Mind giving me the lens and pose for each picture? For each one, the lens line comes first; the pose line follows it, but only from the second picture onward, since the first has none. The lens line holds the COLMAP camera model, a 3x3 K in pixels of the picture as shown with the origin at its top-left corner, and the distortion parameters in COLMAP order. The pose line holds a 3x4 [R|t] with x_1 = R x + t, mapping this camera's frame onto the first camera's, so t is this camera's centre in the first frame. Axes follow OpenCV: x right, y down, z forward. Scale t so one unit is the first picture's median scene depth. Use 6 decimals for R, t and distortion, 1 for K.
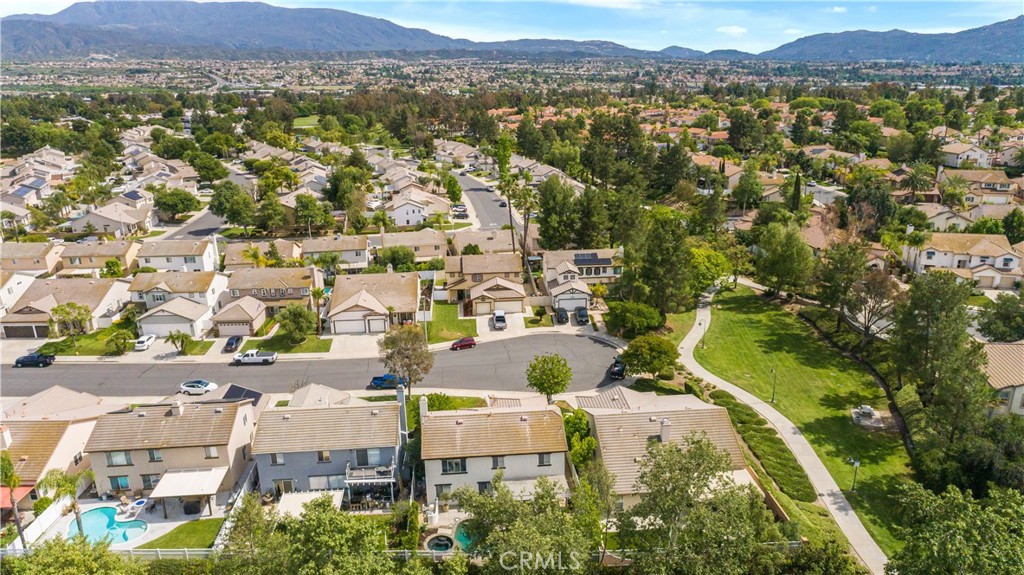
lens RADIAL K [[699.2, 0, 512.0], [0, 699.2, 287.5], [0, 0, 1]] dist [-0.007467, 0.007968]
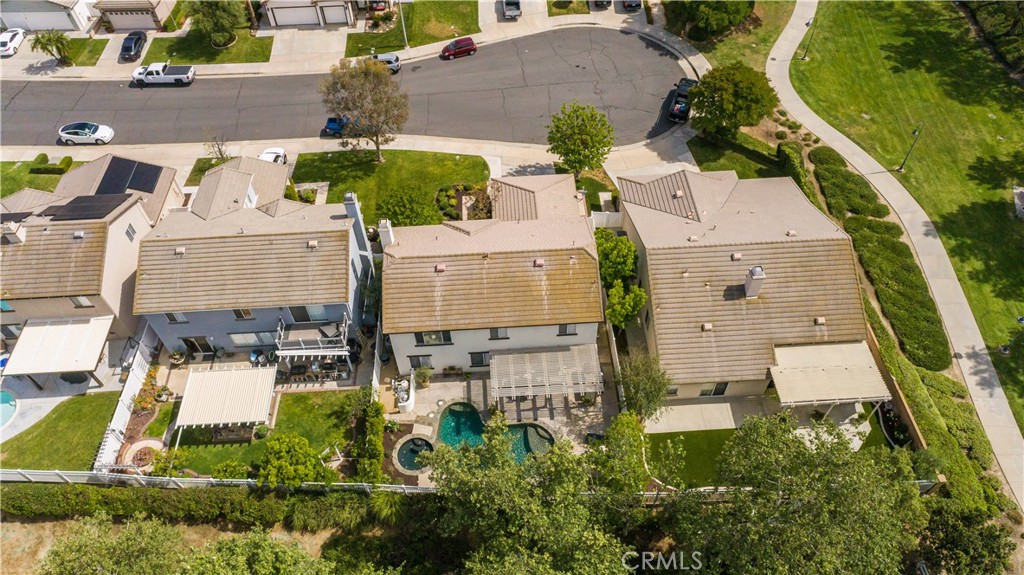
lens RADIAL K [[699.2, 0, 512.0], [0, 699.2, 287.5], [0, 0, 1]] dist [-0.007467, 0.007968]
pose [[0.999500, 0.019155, -0.025159, 0.006817], [-0.002674, 0.843999, 0.536338, -0.106626], [0.031507, -0.536002, 0.843628, 0.328706]]
